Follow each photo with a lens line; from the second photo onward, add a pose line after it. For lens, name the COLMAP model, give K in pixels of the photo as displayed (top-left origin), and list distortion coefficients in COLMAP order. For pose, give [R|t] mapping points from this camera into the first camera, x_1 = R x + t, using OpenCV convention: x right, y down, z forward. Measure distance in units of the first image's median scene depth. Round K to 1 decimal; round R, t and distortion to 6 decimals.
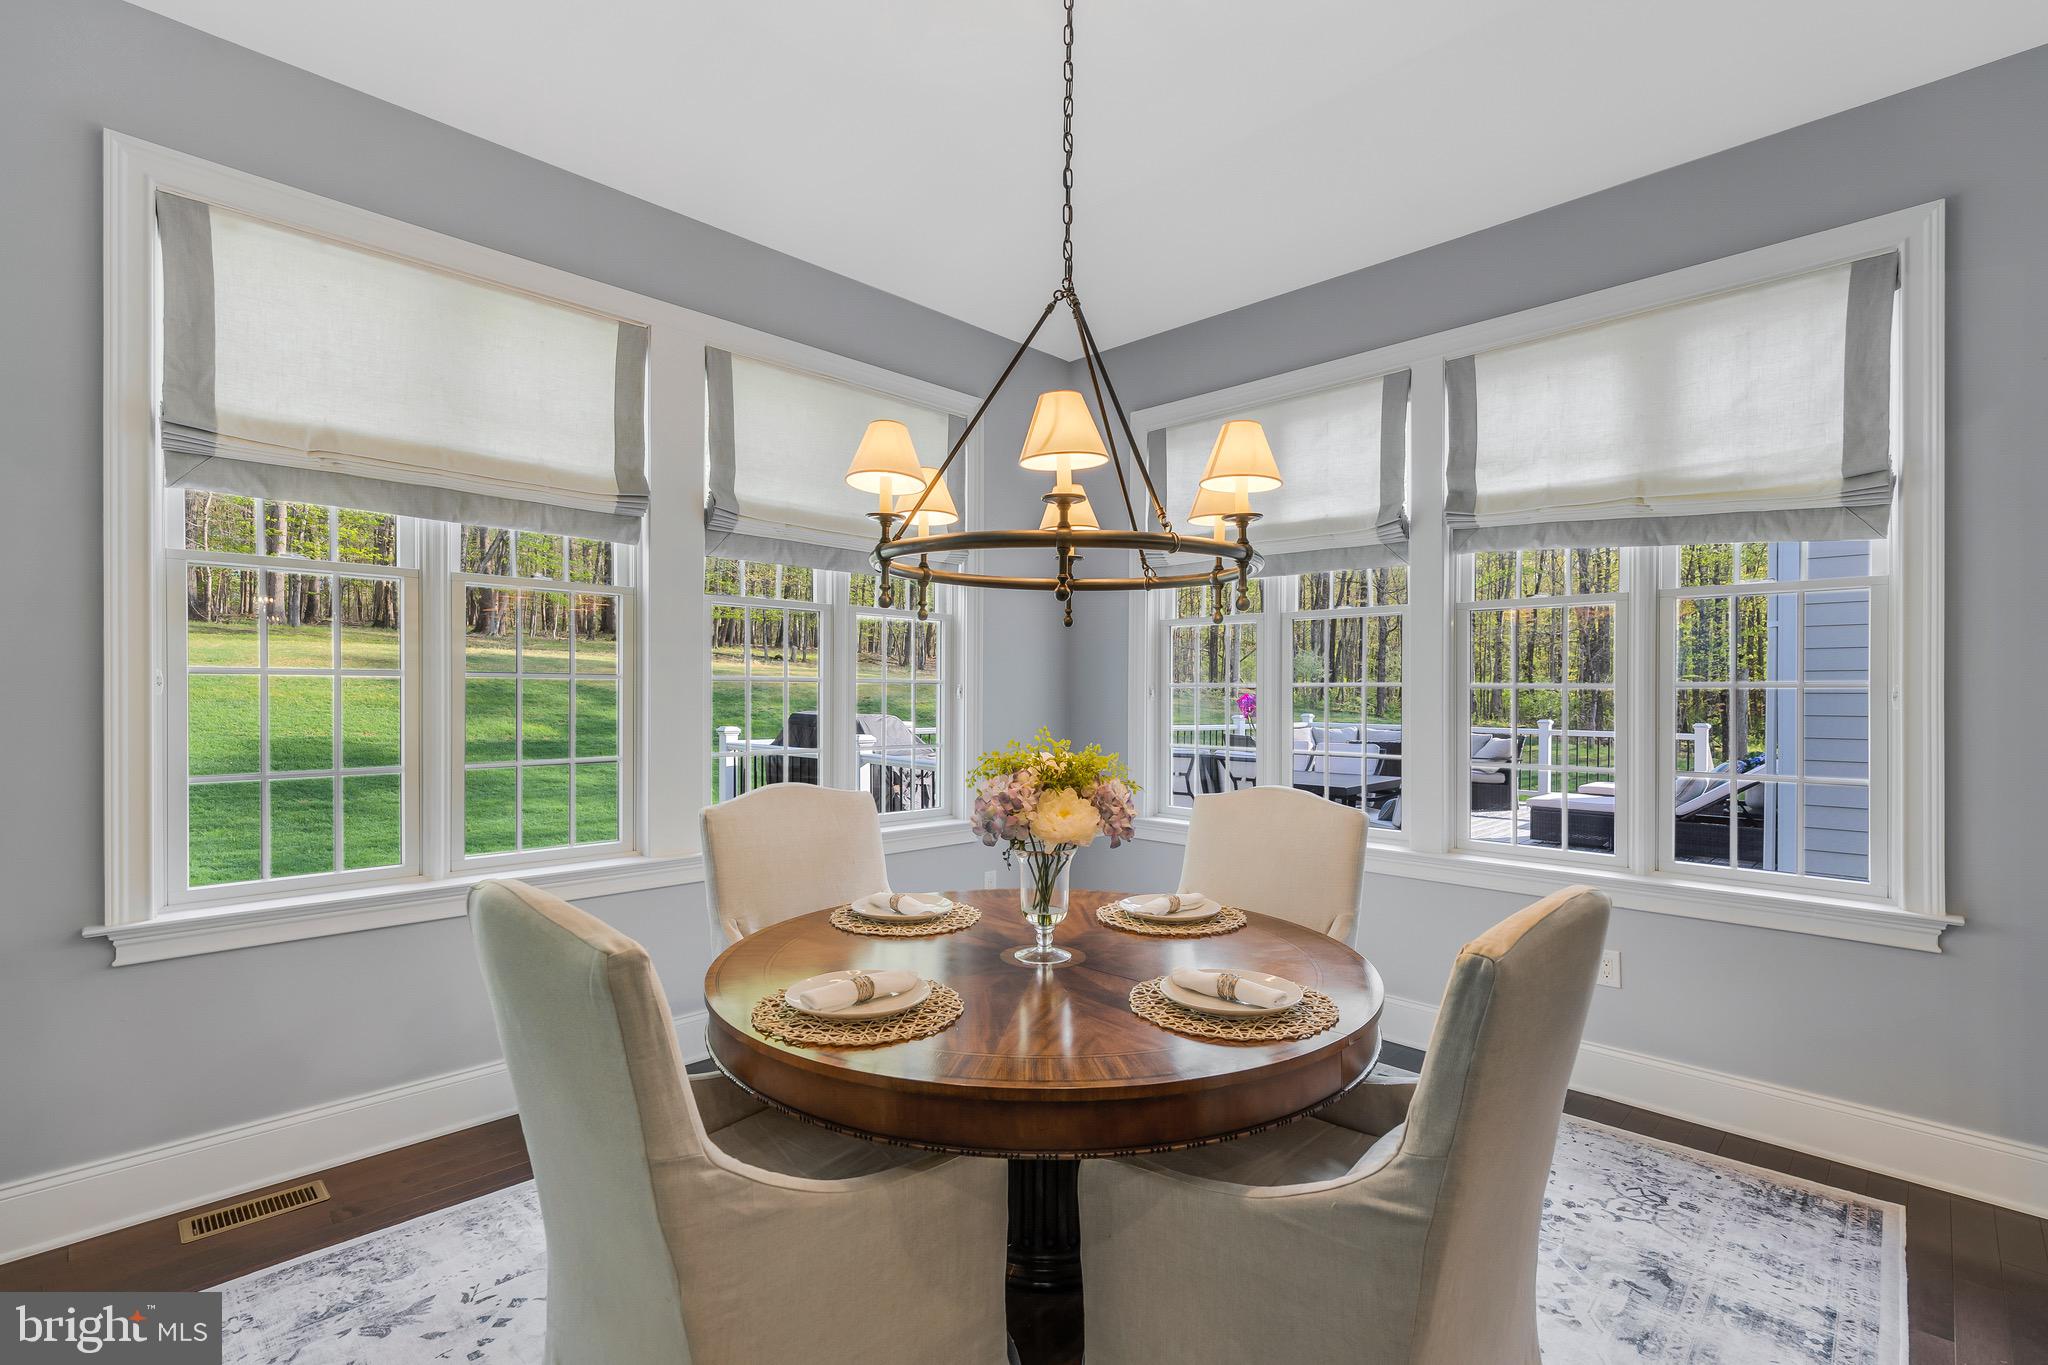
lens RADIAL K [[944.5, 0, 1010.0], [0, 944.5, 697.0], [0, 0, 1]] dist [-0.010305, 0.006792]
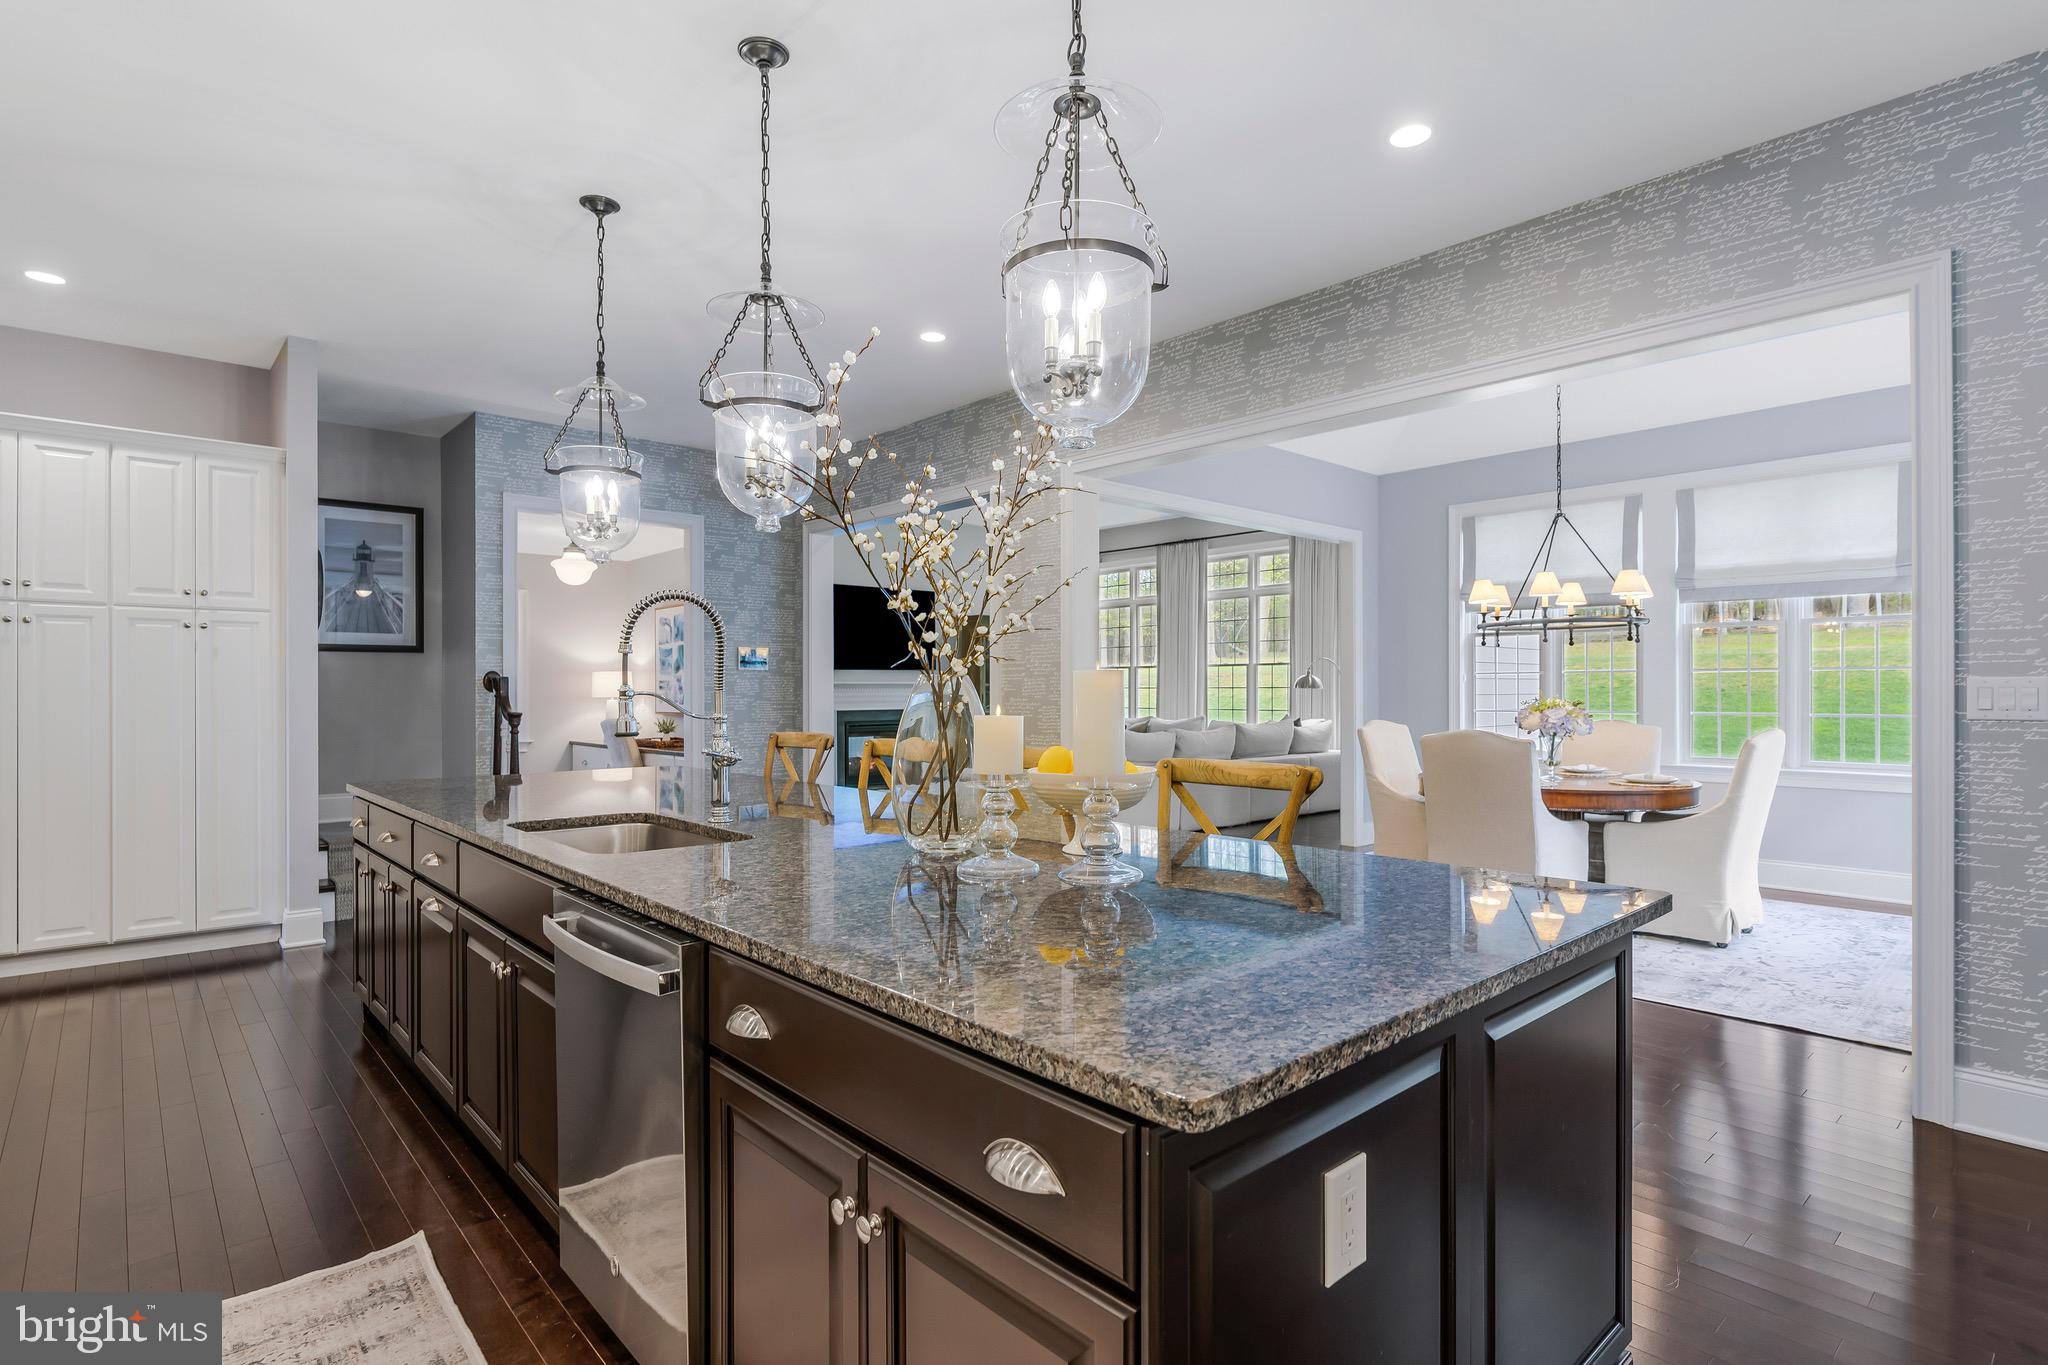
lens RADIAL K [[1022.6, 0, 1037.5], [0, 1022.6, 689.1], [0, 0, 1]] dist [0.001211, 0.000743]
pose [[-0.054000, -0.001381, -0.998540, 3.224605], [-0.000220, 0.999999, -0.001371, 0.038006], [0.998541, 0.000146, -0.054000, -0.273860]]
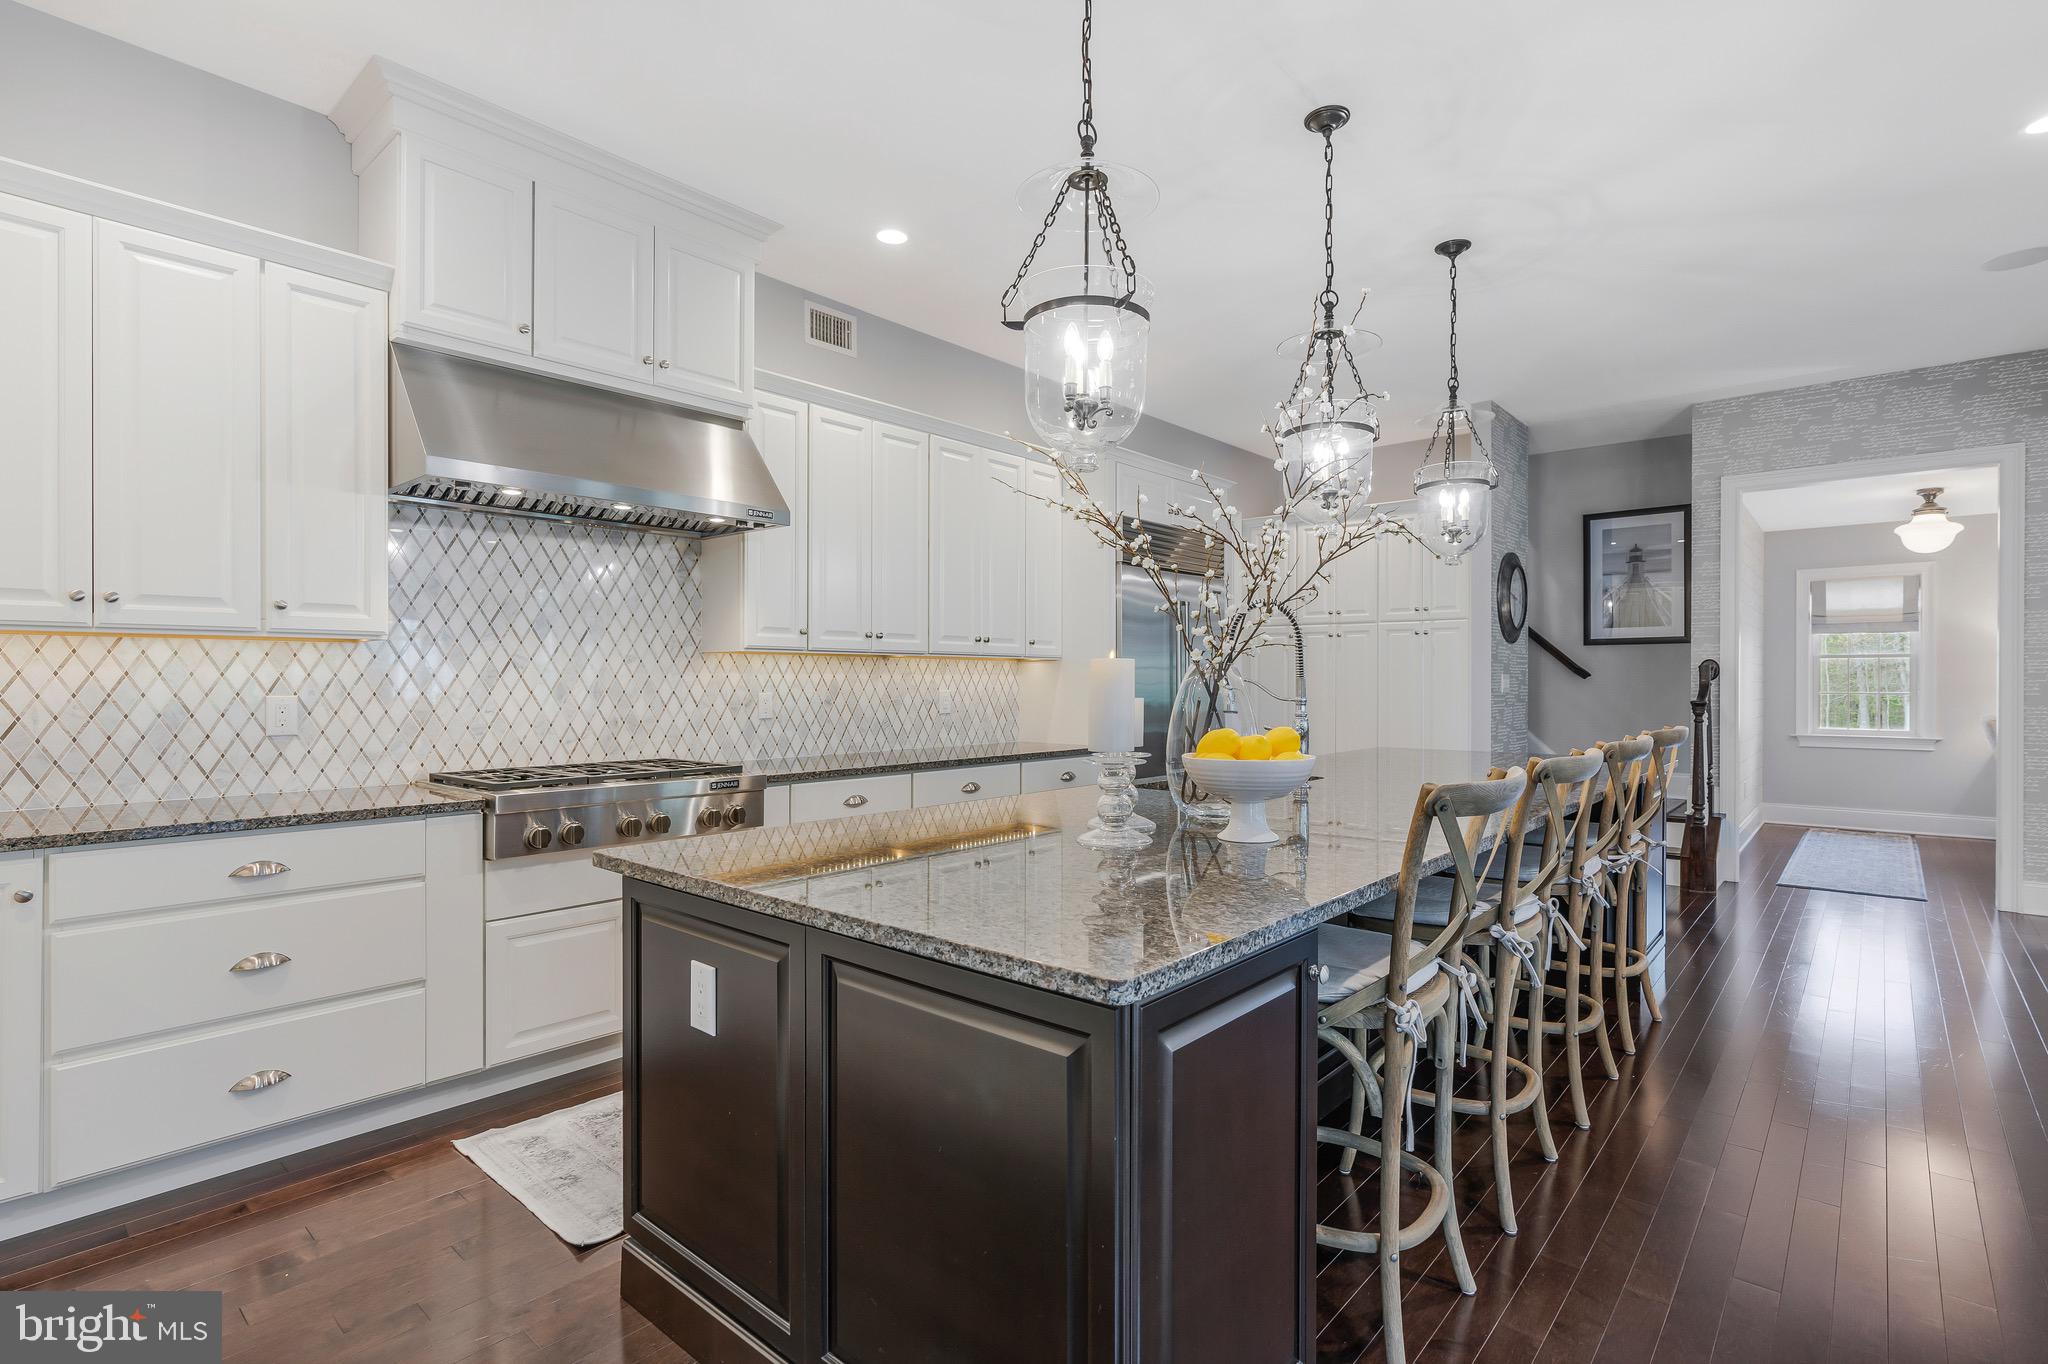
lens RADIAL K [[972.2, 0, 1022.8], [0, 972.2, 678.3], [0, 0, 1]] dist [-0.008530, 0.002889]
pose [[-0.998184, -0.000129, -0.060246, 2.353710], [-0.000013, 0.999998, -0.001925, 0.044076], [0.060246, -0.001921, -0.998182, 0.841090]]
